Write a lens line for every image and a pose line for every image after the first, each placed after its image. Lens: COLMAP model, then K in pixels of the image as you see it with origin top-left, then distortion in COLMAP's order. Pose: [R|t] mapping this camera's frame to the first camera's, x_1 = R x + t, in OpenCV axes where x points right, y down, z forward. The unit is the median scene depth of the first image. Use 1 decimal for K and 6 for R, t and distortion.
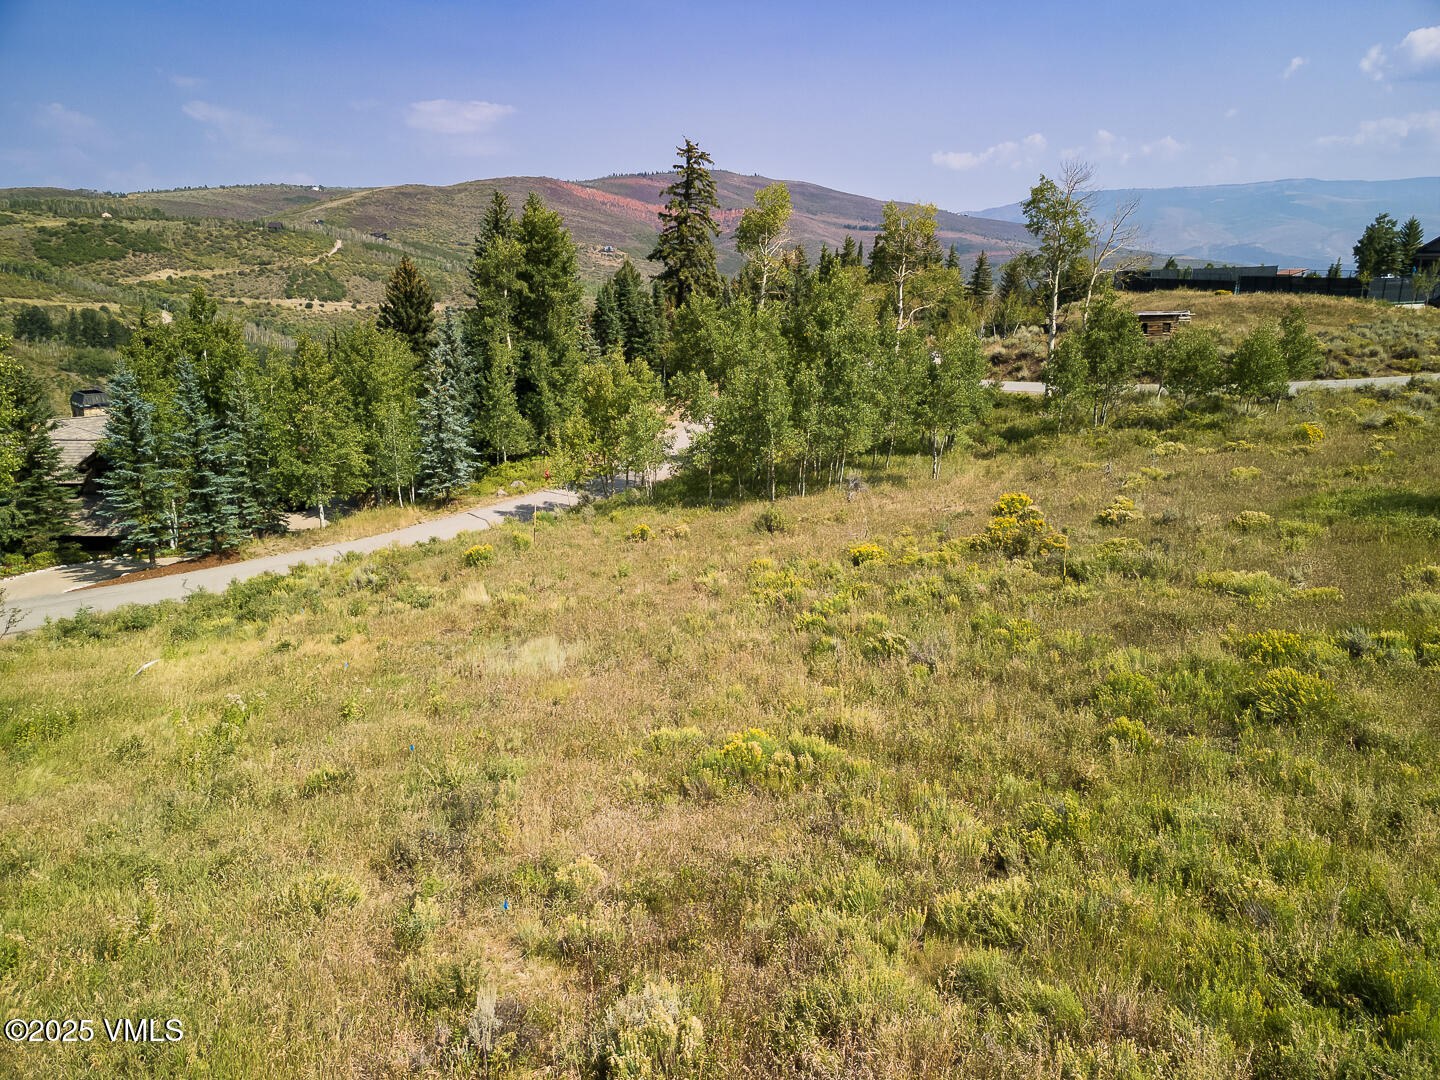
lens RADIAL K [[1061.9, 0, 709.6], [0, 1061.9, 537.6], [0, 0, 1]] dist [0.020527, 0.032778]
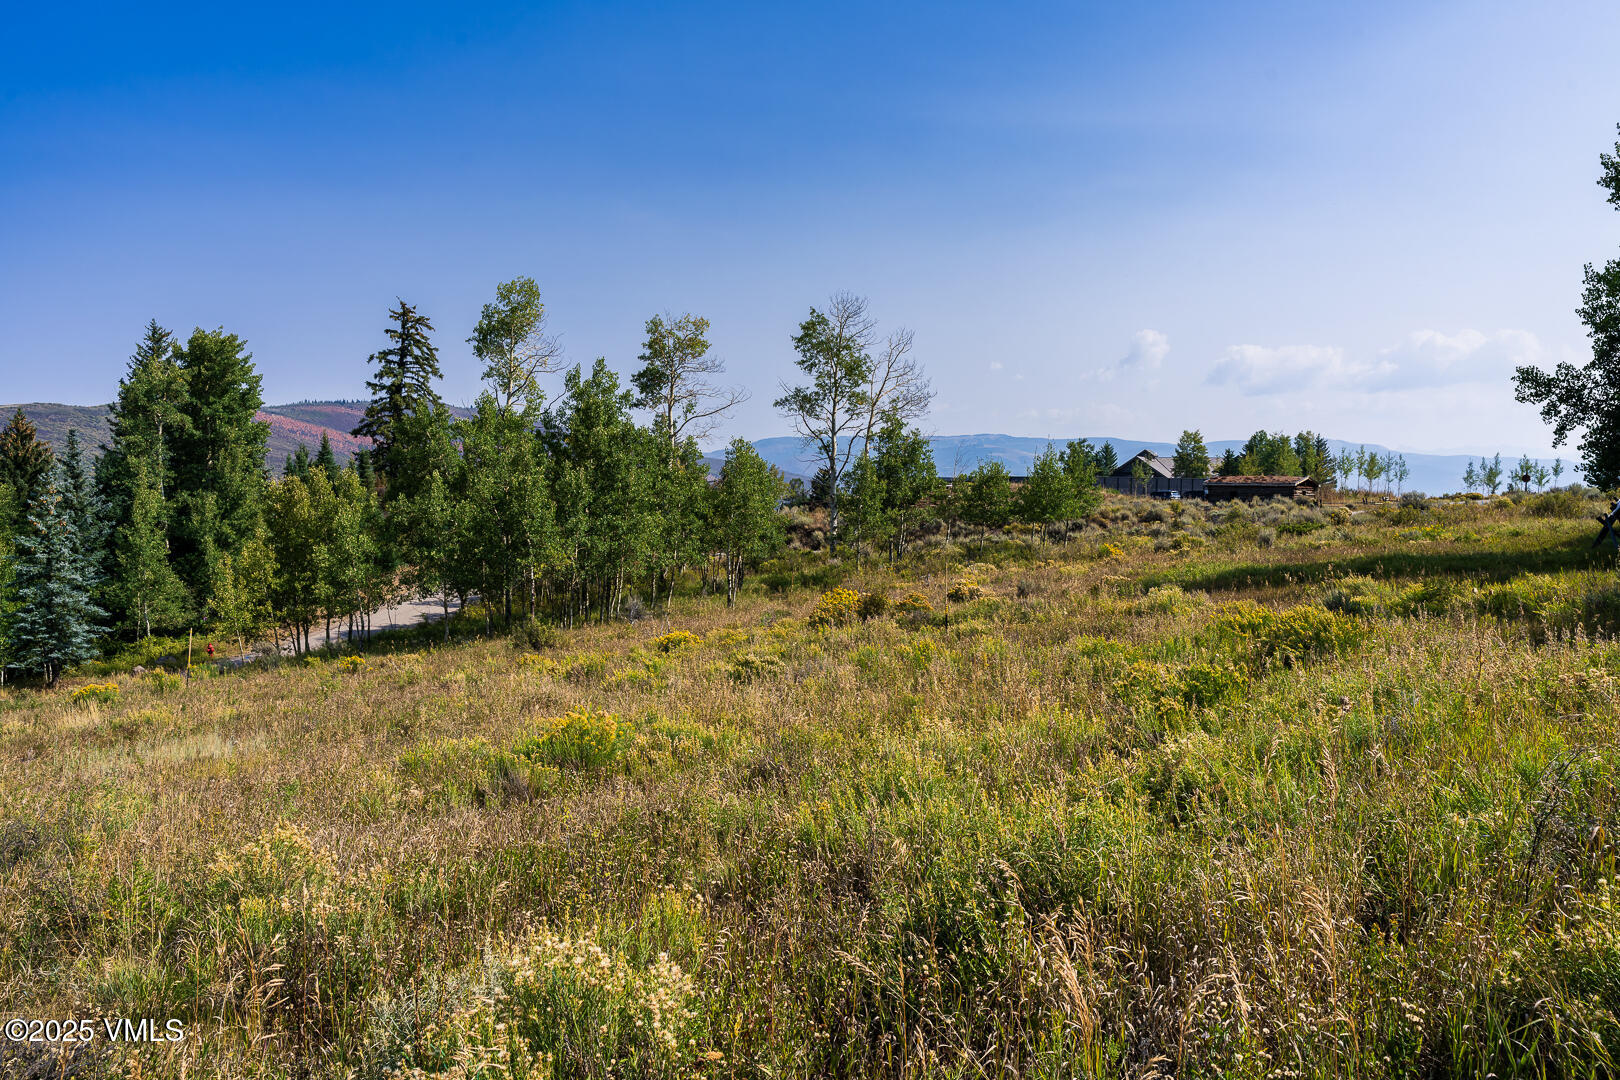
lens RADIAL K [[1161.8, 0, 806.4], [0, 1161.8, 539.6], [0, 0, 1]] dist [-0.004126, -0.012229]
pose [[0.948554, 0.000151, 0.316615, -0.012514], [0.070073, 0.975101, -0.210398, 0.060632], [-0.308764, 0.221760, 0.924926, 0.093792]]
